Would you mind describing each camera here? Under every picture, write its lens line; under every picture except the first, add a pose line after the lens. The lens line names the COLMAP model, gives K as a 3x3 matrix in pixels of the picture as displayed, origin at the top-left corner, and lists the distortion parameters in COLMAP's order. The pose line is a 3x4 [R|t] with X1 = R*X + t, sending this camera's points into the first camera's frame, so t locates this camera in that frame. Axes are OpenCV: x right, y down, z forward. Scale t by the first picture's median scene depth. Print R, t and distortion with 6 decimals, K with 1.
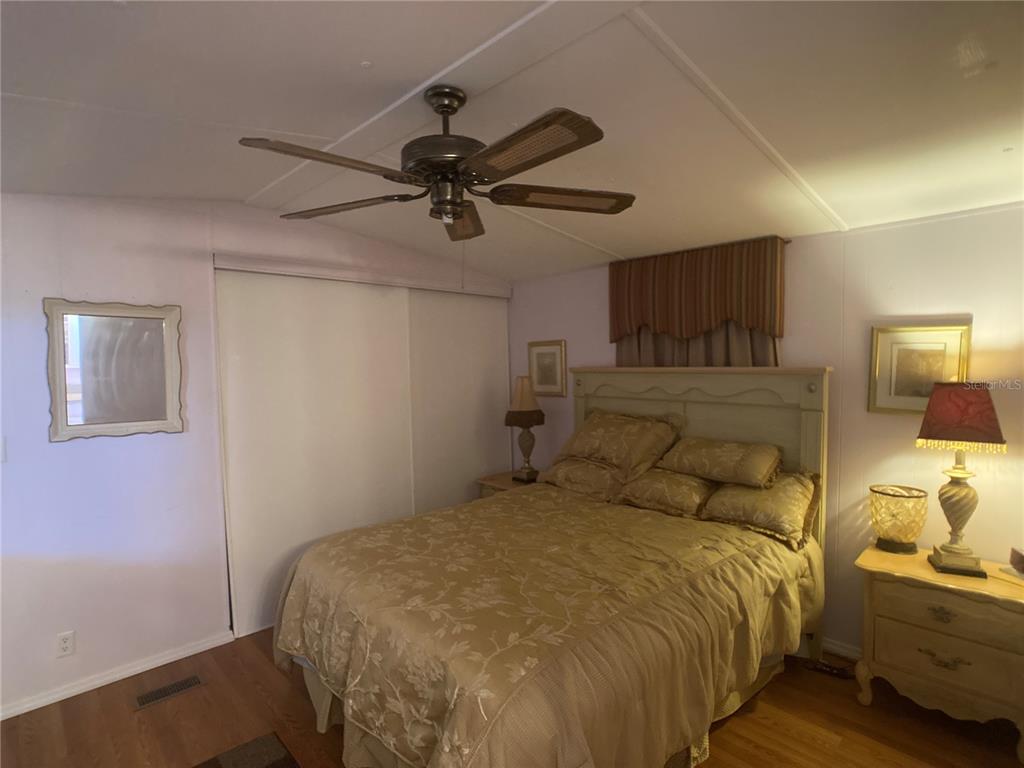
lens RADIAL K [[542.6, 0, 502.1], [0, 542.6, 391.5], [0, 0, 1]] dist [-0.019111, 0.000175]
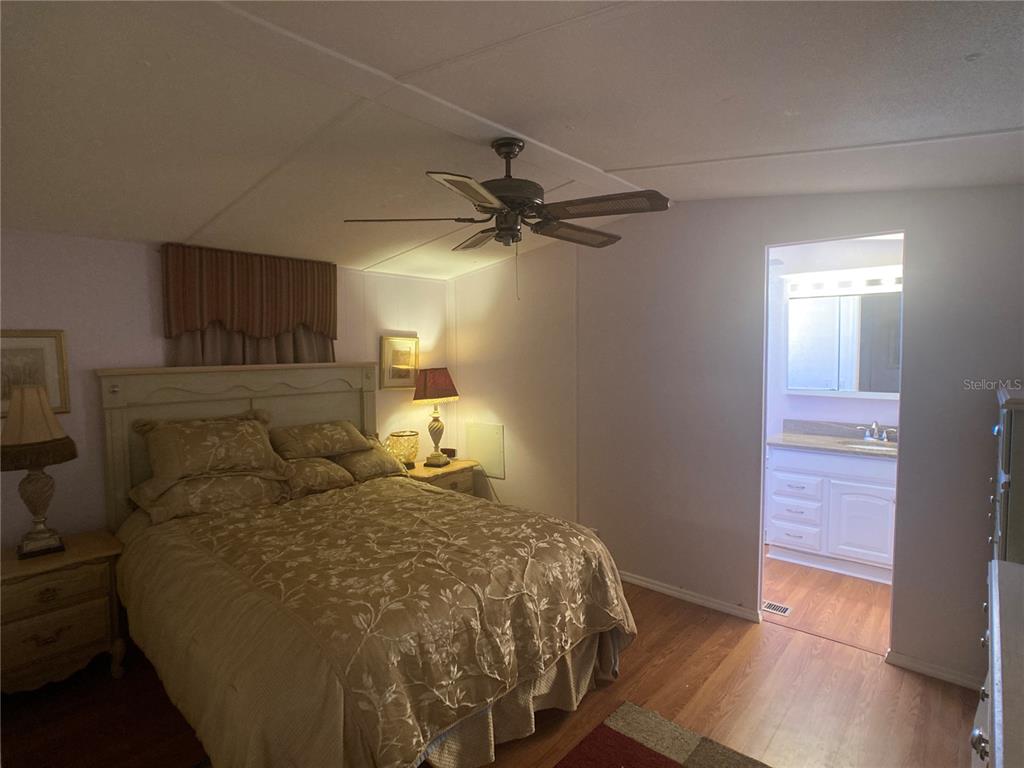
lens RADIAL K [[542.6, 0, 502.1], [0, 542.6, 391.5], [0, 0, 1]] dist [-0.019111, 0.000175]
pose [[-0.099171, -0.061621, 0.993161, -0.811659], [0.067302, 0.995380, 0.068479, -0.036020], [-0.992792, 0.073633, -0.094565, 0.684806]]
